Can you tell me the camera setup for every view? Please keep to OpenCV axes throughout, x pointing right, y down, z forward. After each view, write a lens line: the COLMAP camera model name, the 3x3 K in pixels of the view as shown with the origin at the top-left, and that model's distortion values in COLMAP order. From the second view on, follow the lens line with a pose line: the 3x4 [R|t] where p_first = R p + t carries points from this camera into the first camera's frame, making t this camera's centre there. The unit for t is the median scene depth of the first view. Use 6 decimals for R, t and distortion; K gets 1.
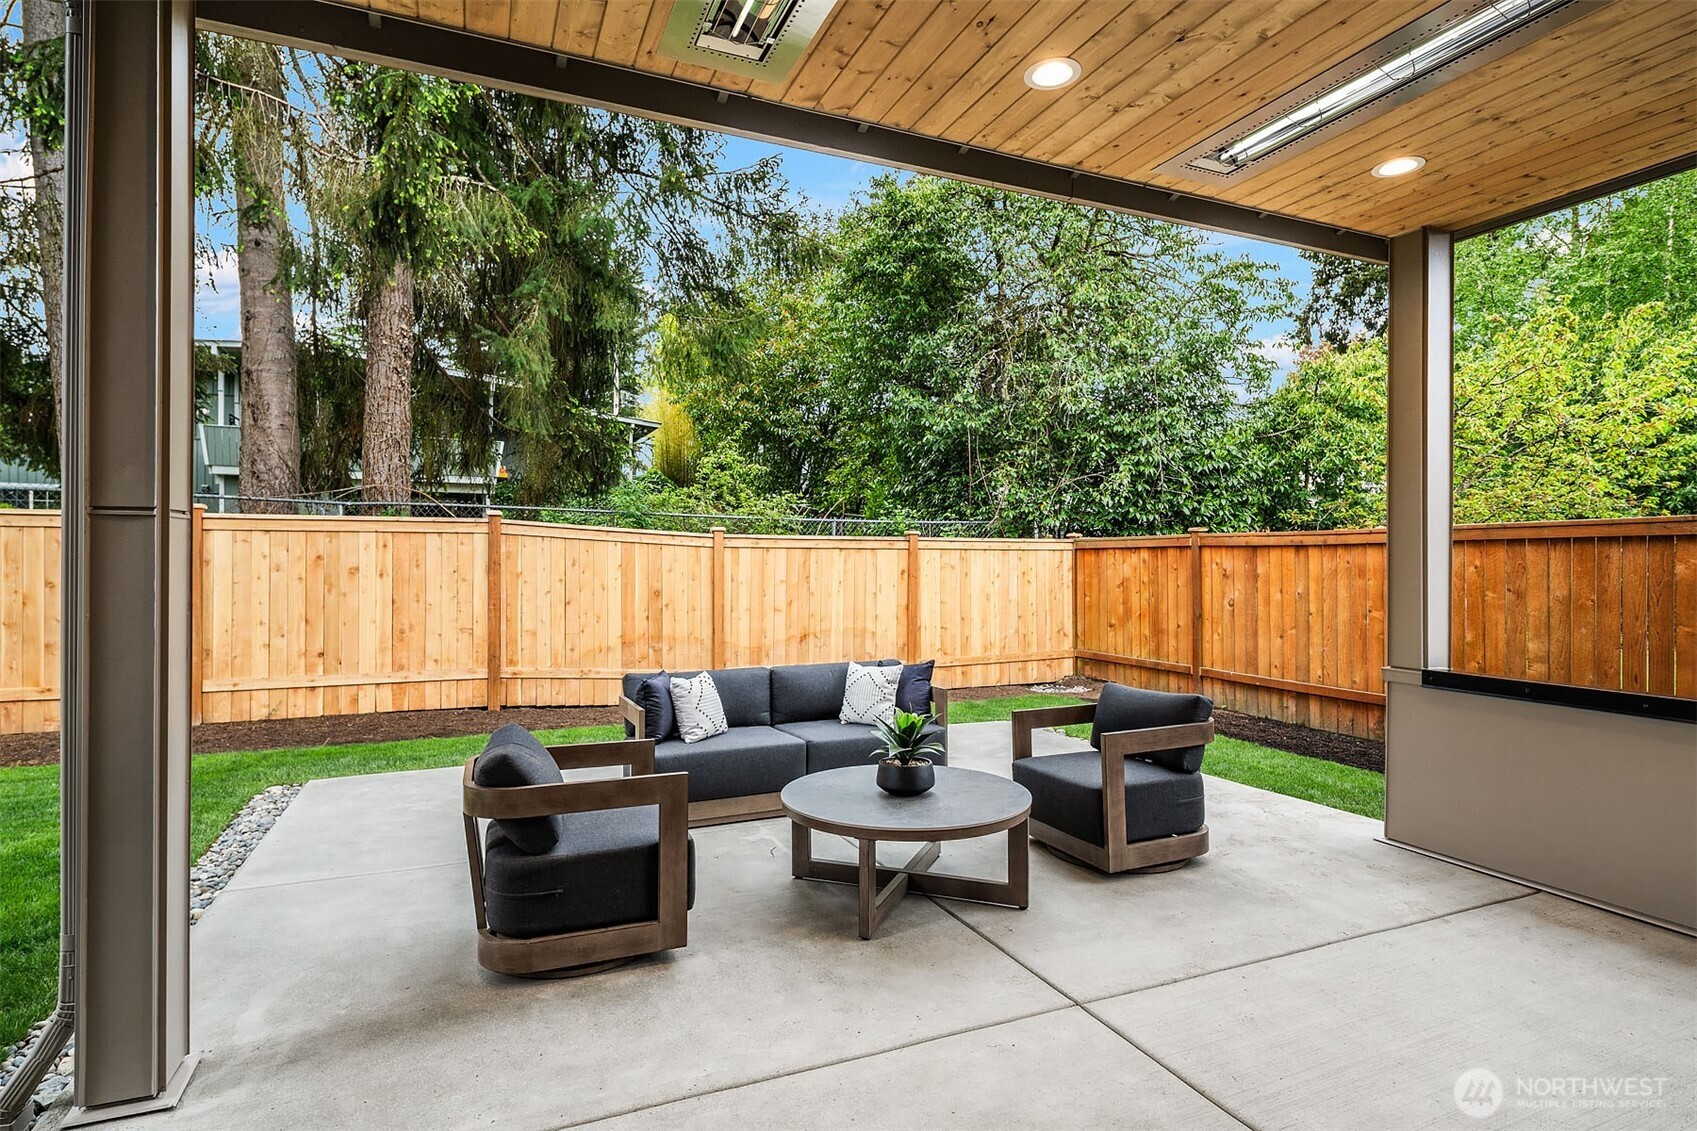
lens RADIAL K [[838.1, 0, 820.1], [0, 838.1, 566.9], [0, 0, 1]] dist [0.011312, -0.007200]
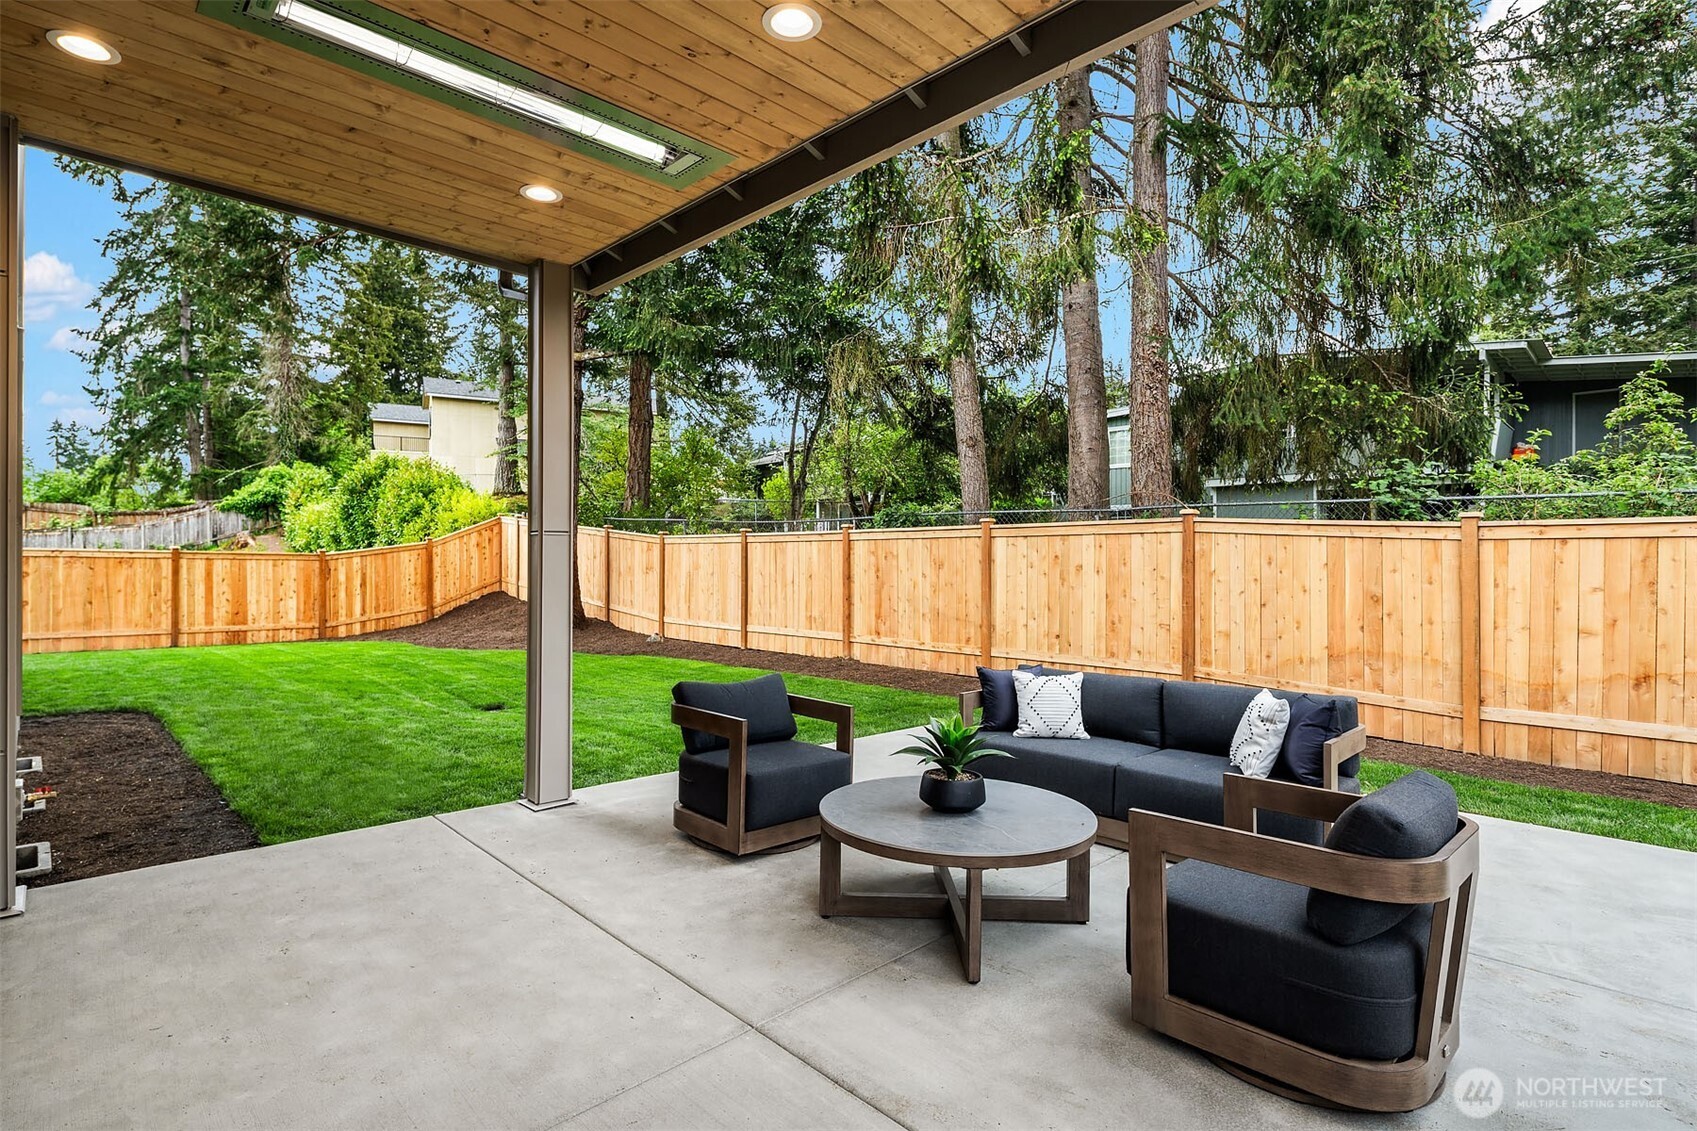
lens RADIAL K [[838.1, 0, 844.3], [0, 838.1, 561.8], [0, 0, 1]] dist [0.011312, -0.007200]
pose [[0.371219, -0.002418, -0.928542, 0.380094], [-0.007120, 0.999960, -0.005451, 0.004188], [0.928518, 0.008635, 0.371187, 0.235546]]
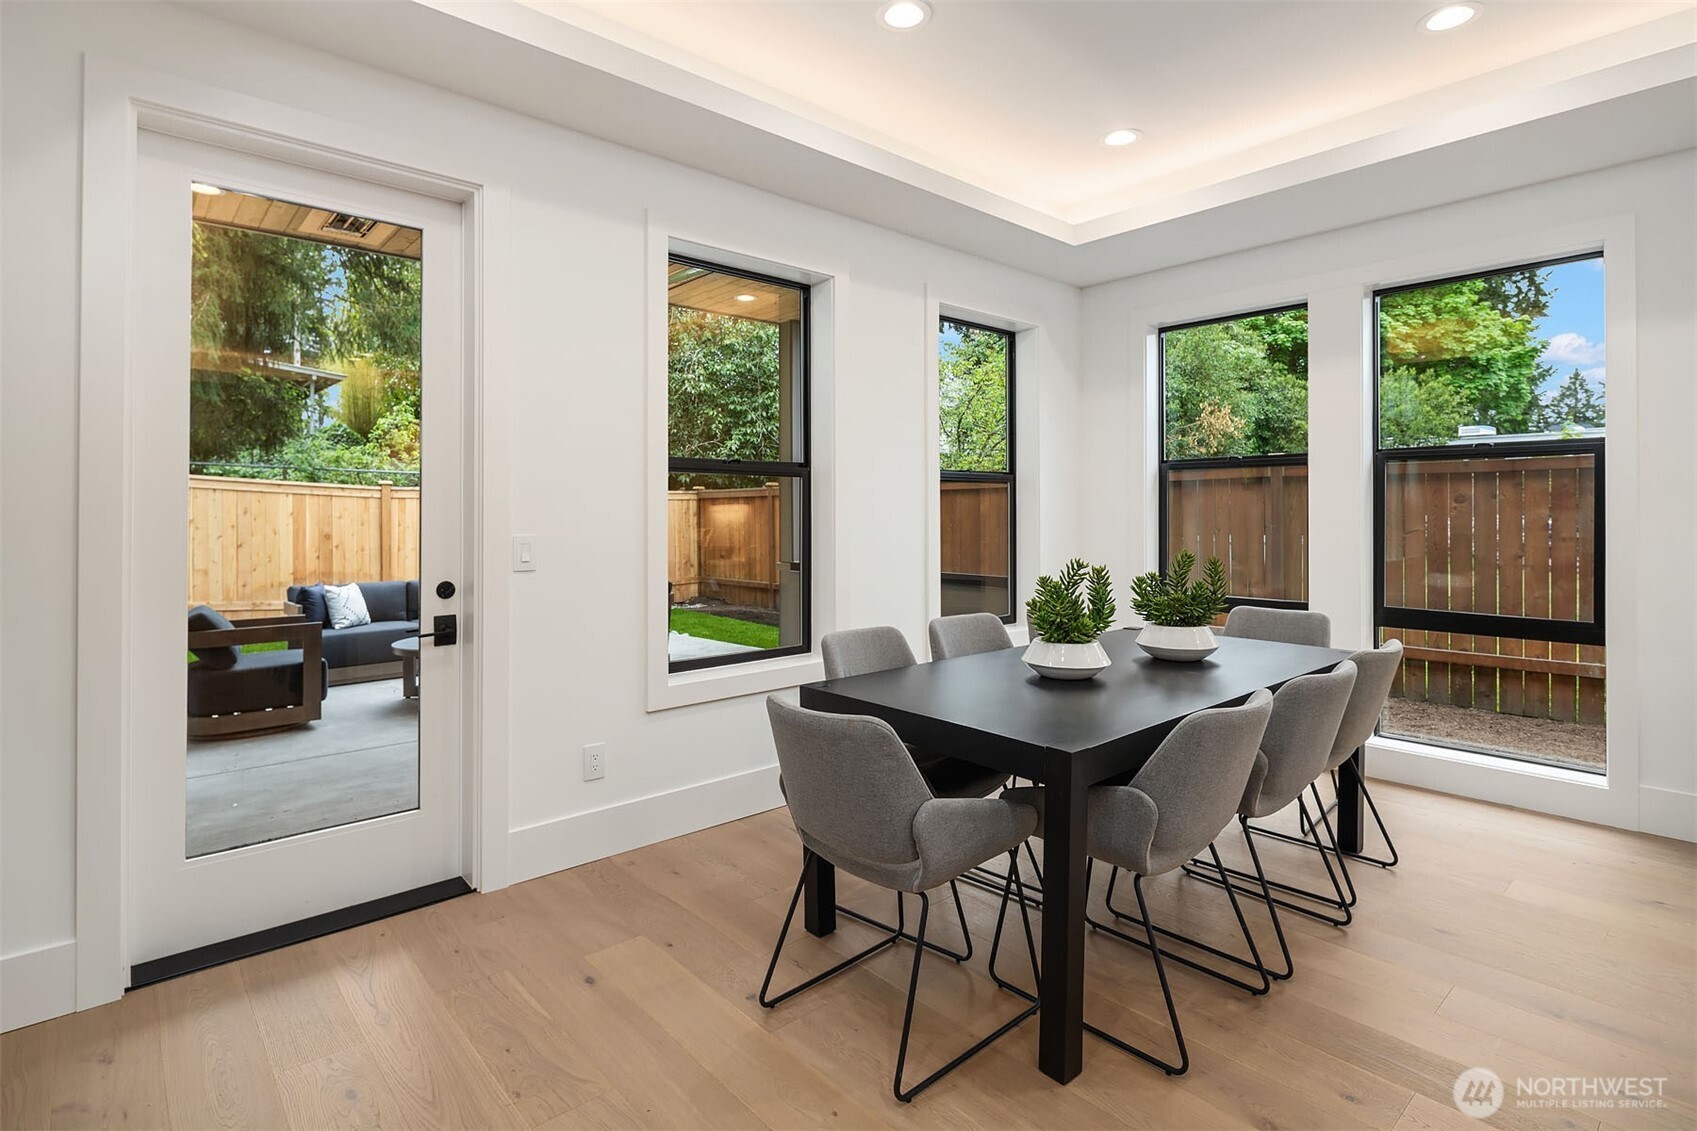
lens RADIAL K [[838.1, 0, 821.1], [0, 838.1, 506.8], [0, 0, 1]] dist [0.011312, -0.007200]
pose [[0.950530, -0.005074, 0.310592, 0.103913], [0.009558, 0.999871, -0.012918, 0.011814], [-0.310487, 0.015248, 0.950455, -0.361444]]
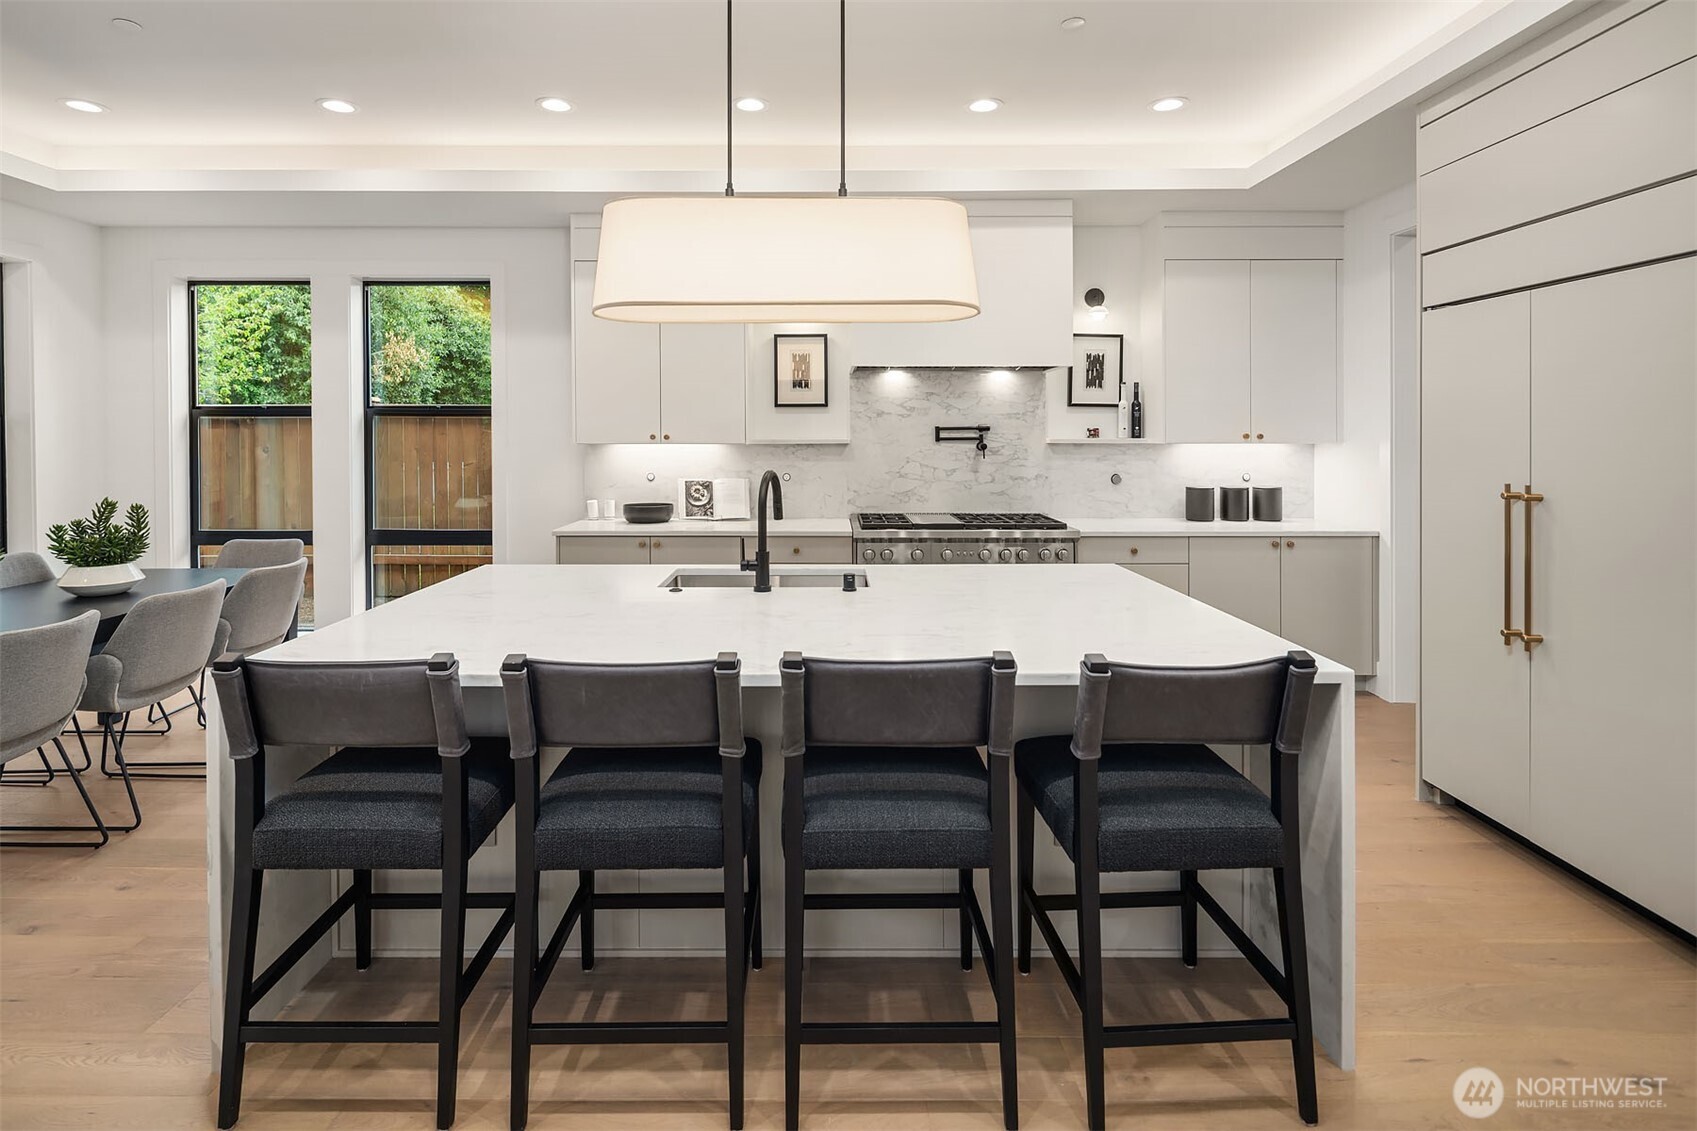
lens RADIAL K [[838.1, 0, 831.1], [0, 838.1, 424.9], [0, 0, 1]] dist [0.011312, -0.007200]
pose [[0.383593, 0.003813, 0.923495, 0.113834], [0.009485, 0.999922, -0.008068, -0.002679], [-0.923454, 0.011855, 0.383527, -0.557934]]
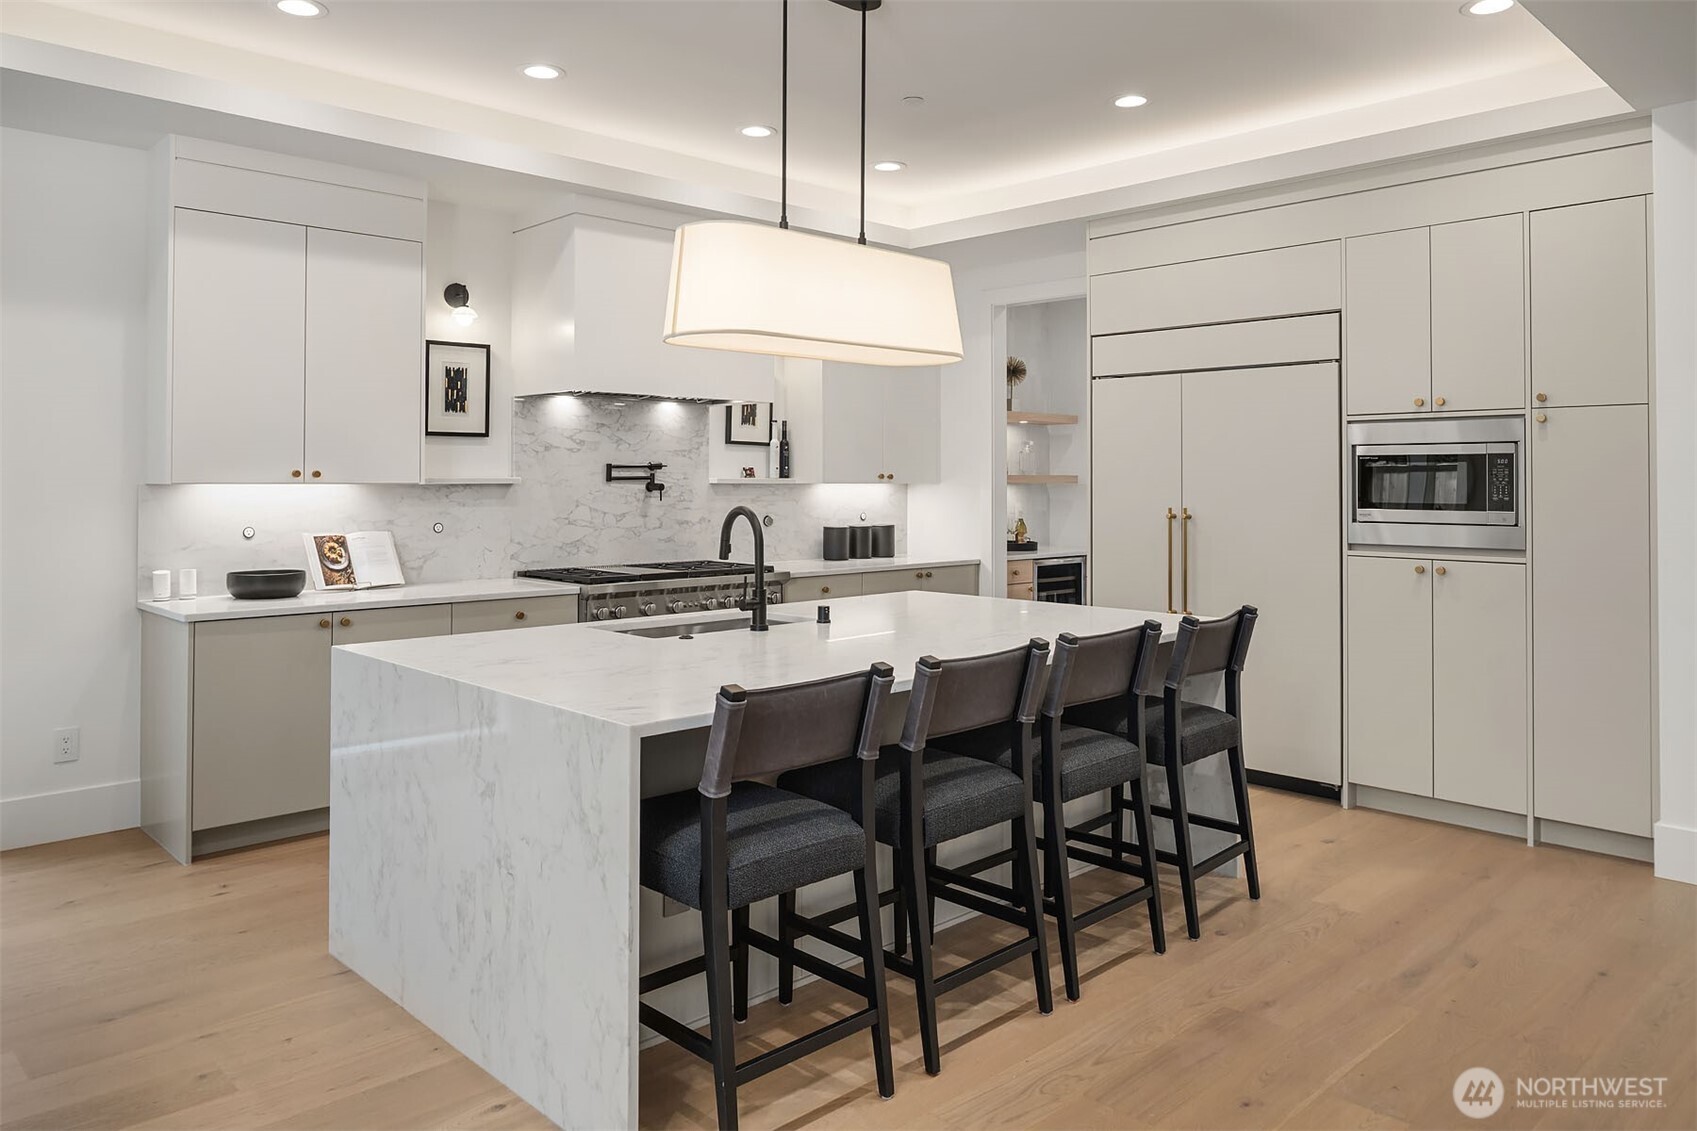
lens RADIAL K [[1185.7, 0, 818.3], [0, 1185.7, 466.8], [0, 0, 1]] dist [0.001573, -0.005669]
pose [[-0.351972, 0.003717, 0.936003, -0.025609], [0.002992, 0.999991, -0.002846, -0.001404], [-0.936006, 0.001799, -0.351980, -0.264205]]
